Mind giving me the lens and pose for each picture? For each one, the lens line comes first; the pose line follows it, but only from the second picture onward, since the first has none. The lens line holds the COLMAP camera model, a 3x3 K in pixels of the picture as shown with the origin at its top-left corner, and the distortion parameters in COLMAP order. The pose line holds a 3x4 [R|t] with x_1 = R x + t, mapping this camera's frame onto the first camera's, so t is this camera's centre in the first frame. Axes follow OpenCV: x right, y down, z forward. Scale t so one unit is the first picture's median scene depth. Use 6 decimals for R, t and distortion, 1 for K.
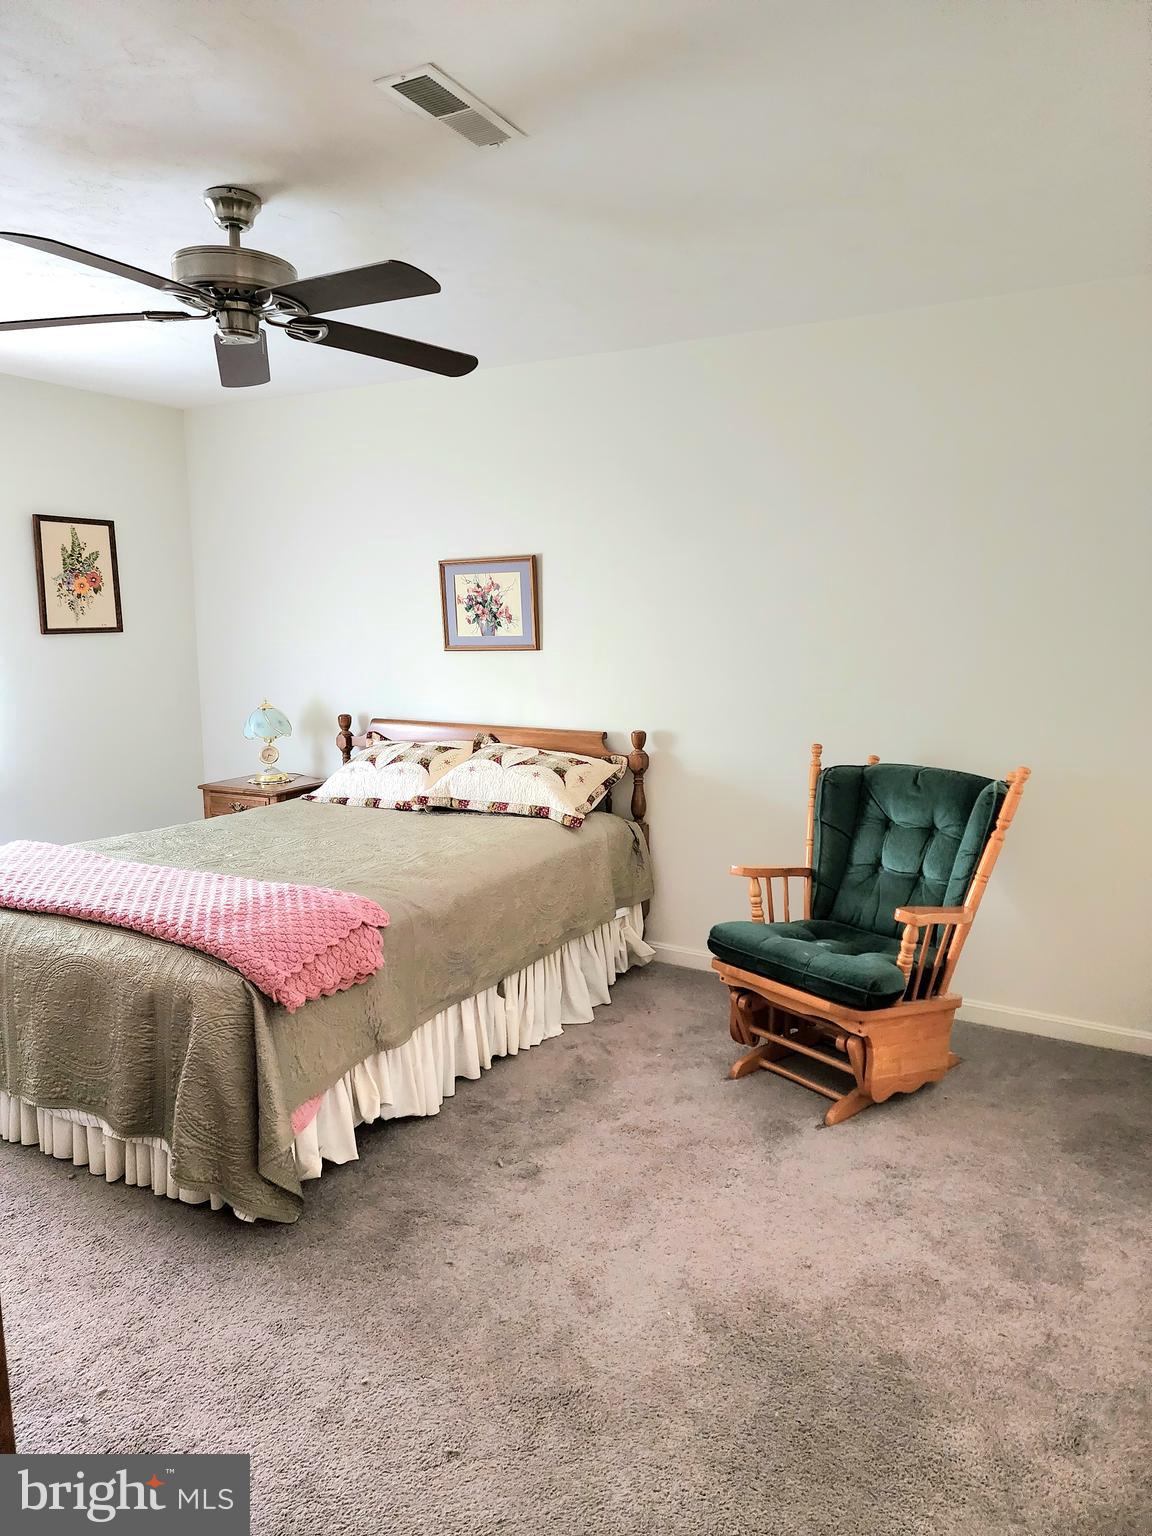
lens RADIAL K [[1023.6, 0, 584.8], [0, 1023.6, 744.4], [0, 0, 1]] dist [0.081147, -0.066864]
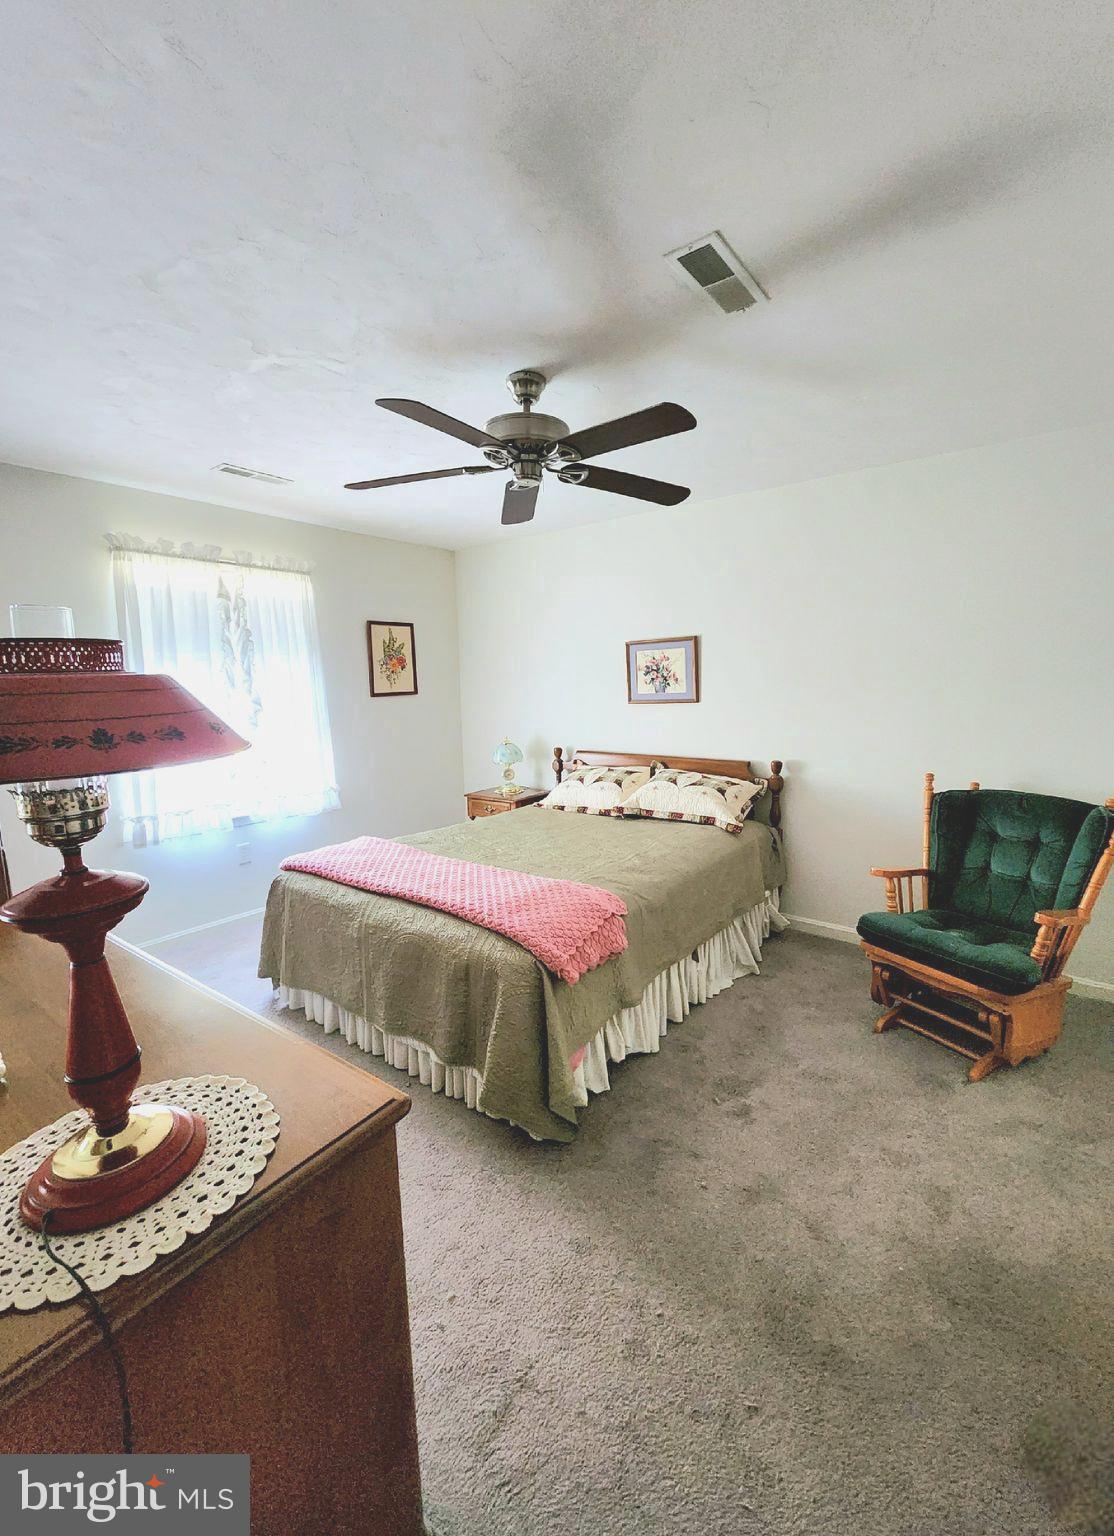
lens RADIAL K [[631.3, 0, 570.0], [0, 631.3, 750.5], [0, 0, 1]] dist [0.003329, -0.000748]
pose [[0.989523, 0.000514, -0.144372, -0.134183], [-0.001980, 0.999948, -0.010006, -0.024917], [0.144359, 0.010187, 0.989473, 0.162886]]
